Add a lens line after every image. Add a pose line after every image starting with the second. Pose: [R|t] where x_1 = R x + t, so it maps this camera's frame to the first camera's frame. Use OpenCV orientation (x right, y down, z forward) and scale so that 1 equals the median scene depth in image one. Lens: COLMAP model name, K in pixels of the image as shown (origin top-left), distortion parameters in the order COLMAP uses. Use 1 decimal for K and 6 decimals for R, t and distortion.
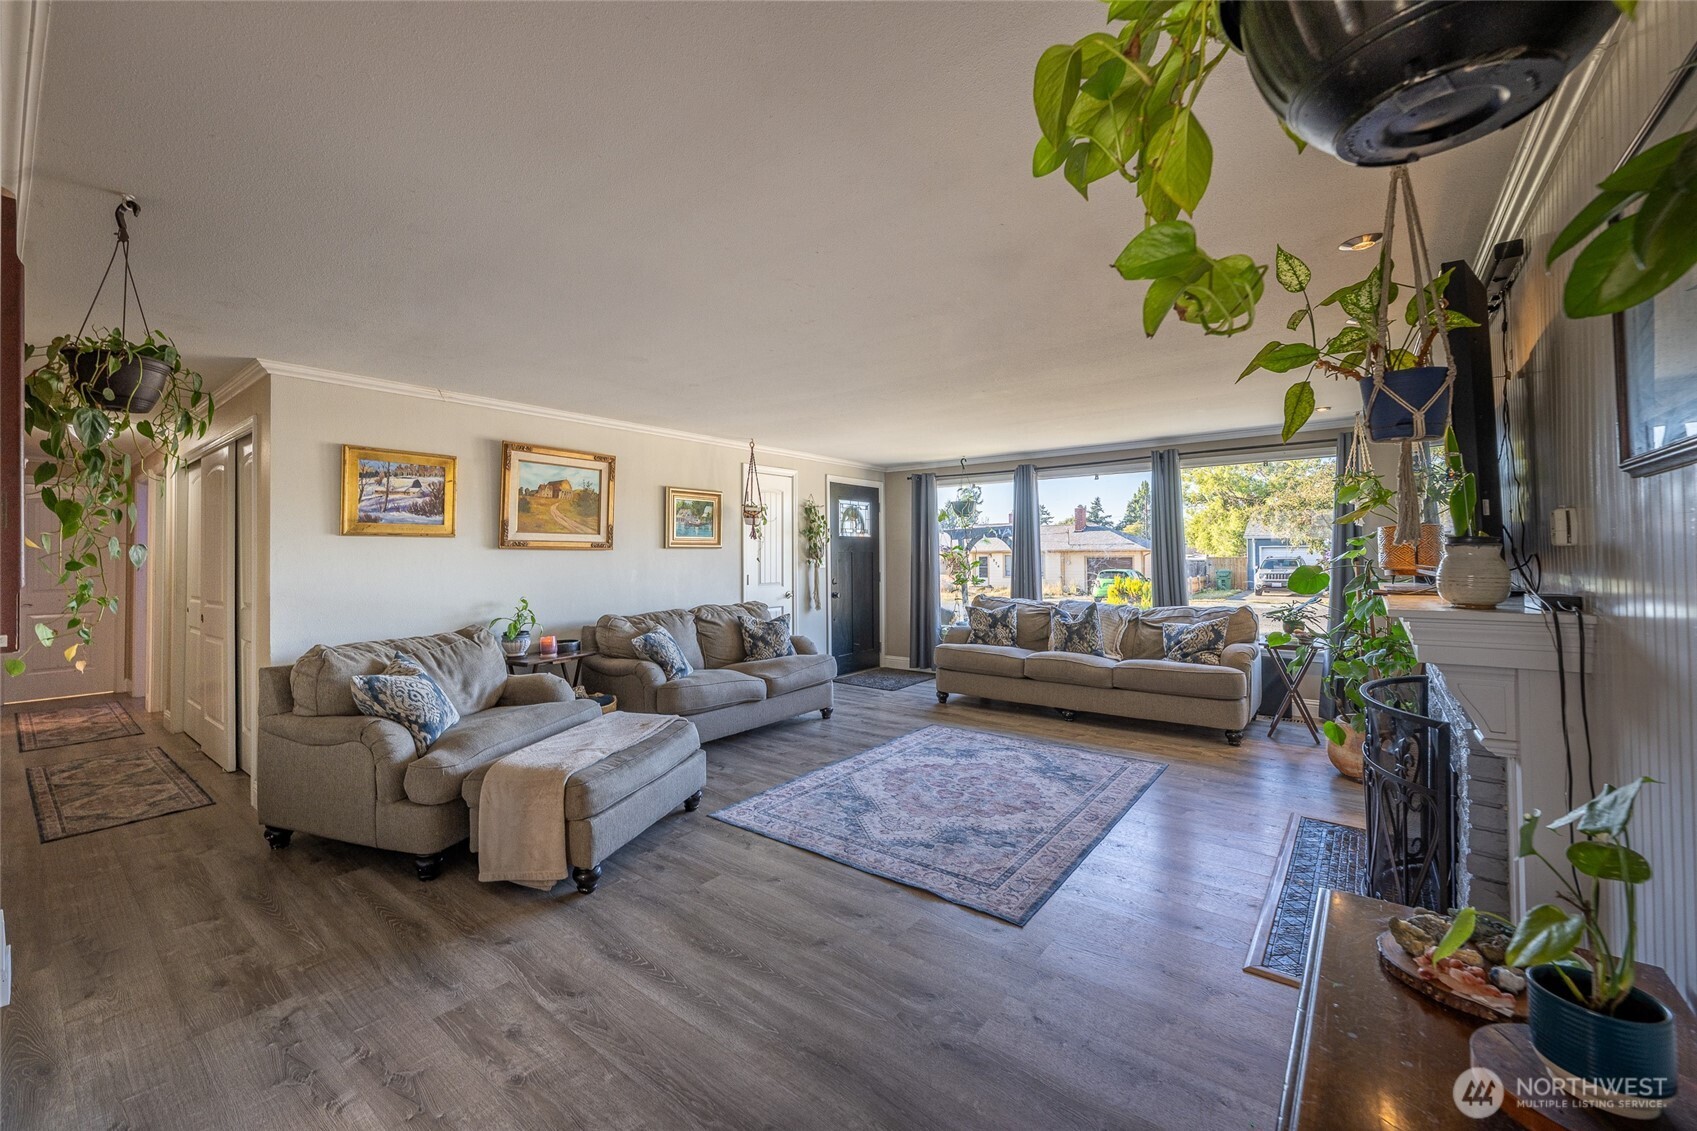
lens RADIAL K [[672.0, 0, 845.6], [0, 672.0, 549.6], [0, 0, 1]] dist [0.002217, 0.000069]
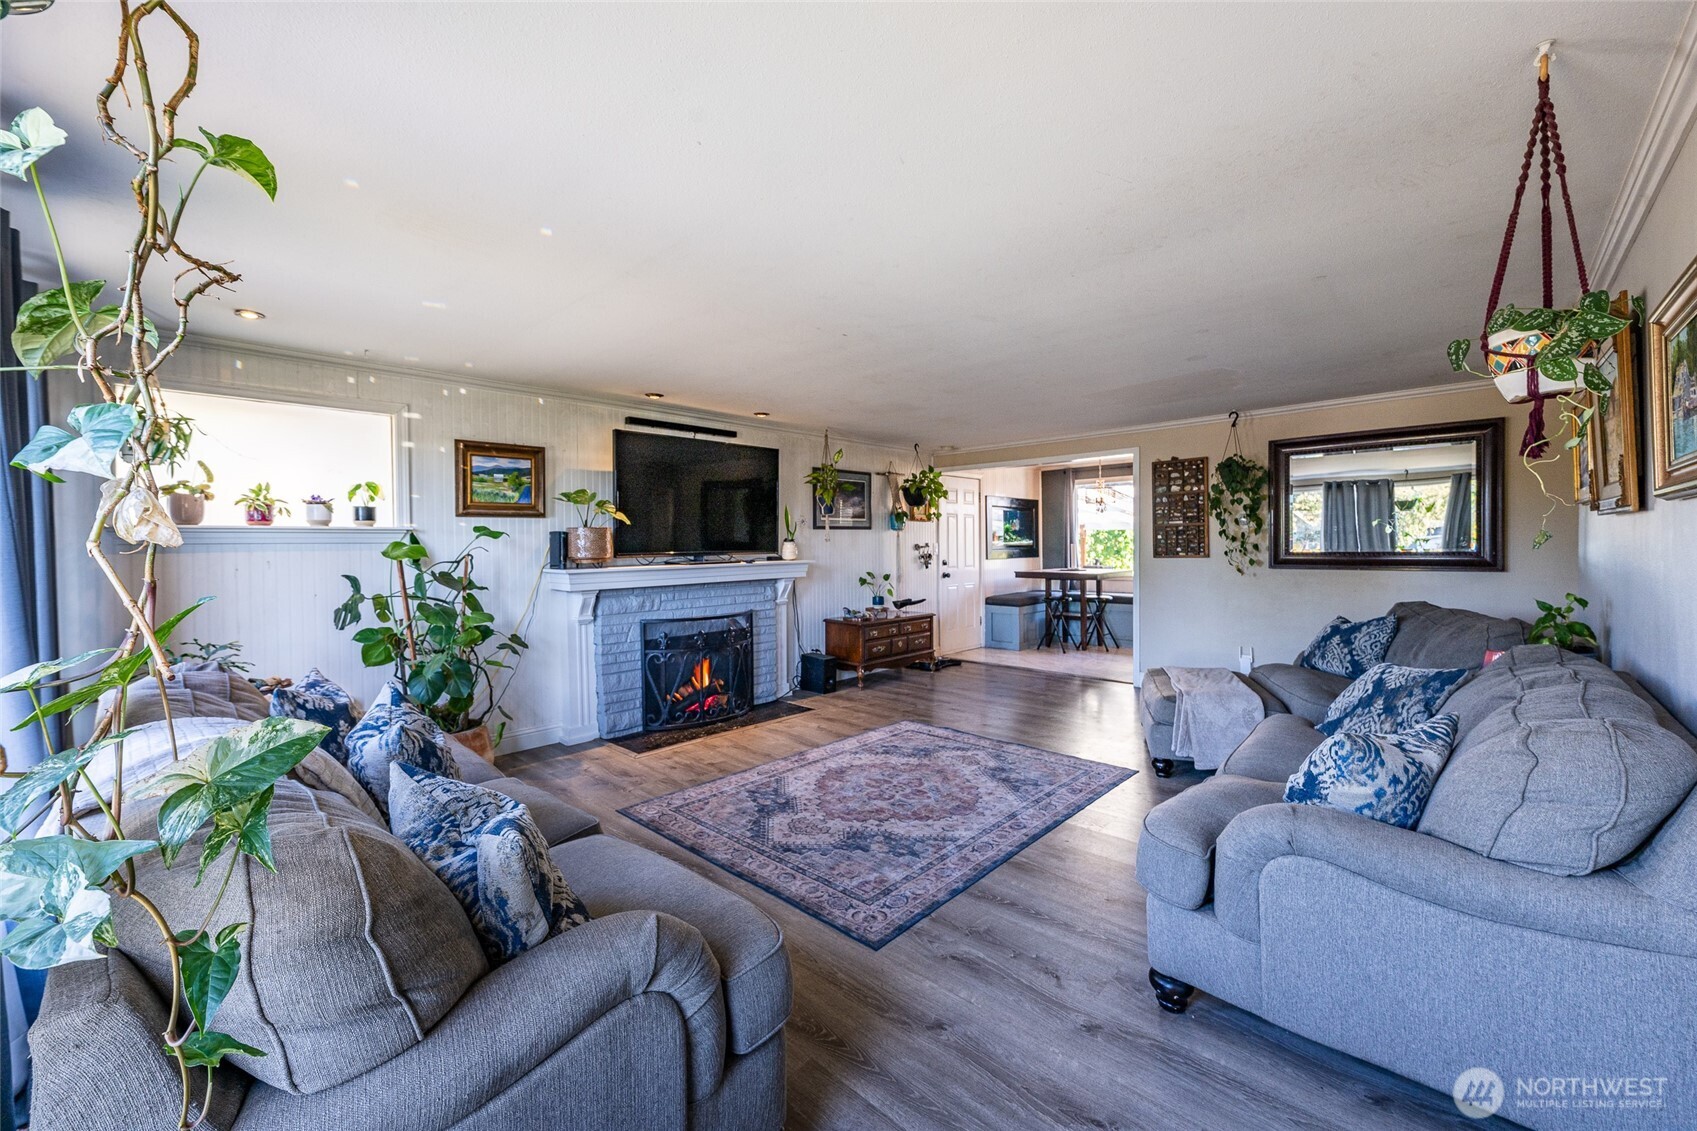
lens RADIAL K [[672.0, 0, 851.3], [0, 672.0, 552.5], [0, 0, 1]] dist [0.002217, 0.000069]
pose [[-0.995293, 0.023620, 0.093988, 0.120413], [0.023623, 0.999720, -0.001077, 0.023027], [-0.093987, 0.001149, -0.995573, 1.699594]]
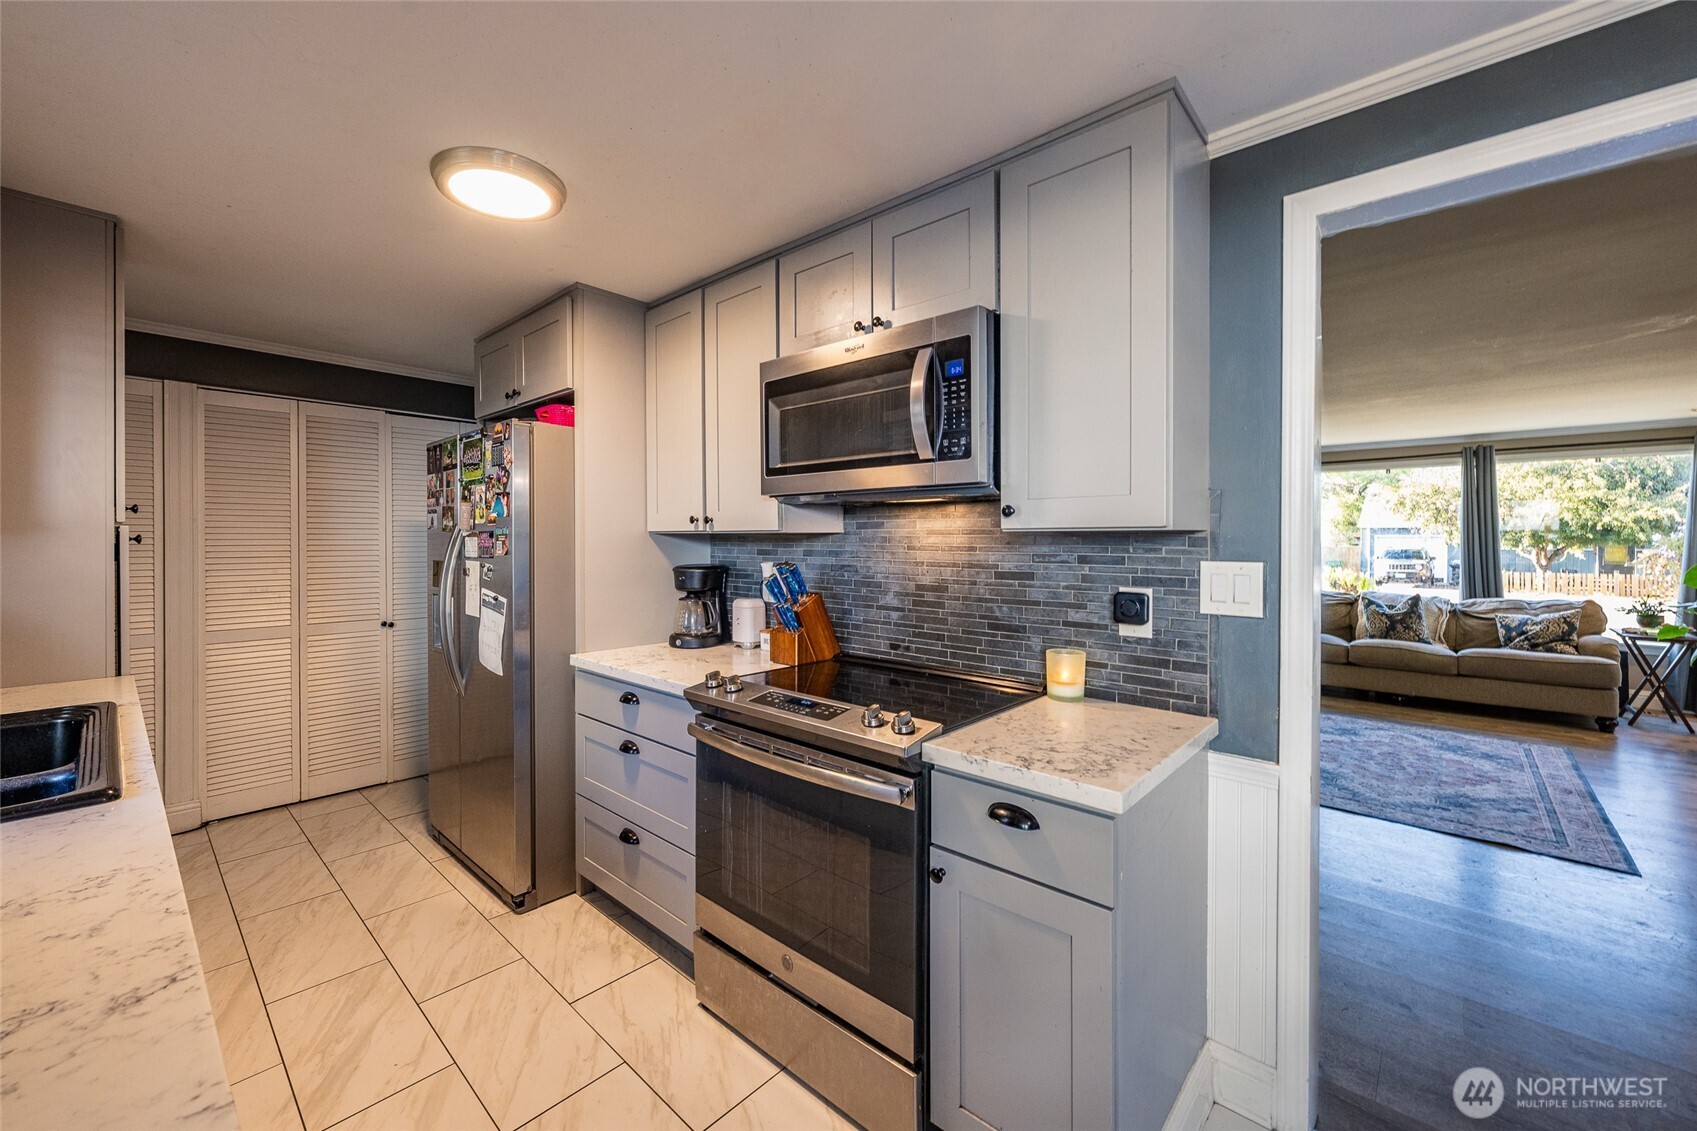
lens RADIAL K [[672.0, 0, 846.7], [0, 672.0, 554.4], [0, 0, 1]] dist [0.002217, 0.000069]
pose [[0.997746, 0.011175, -0.066169, -0.568233], [-0.009152, 0.999484, 0.030791, -0.007710], [0.066479, -0.030116, 0.997333, -0.126580]]
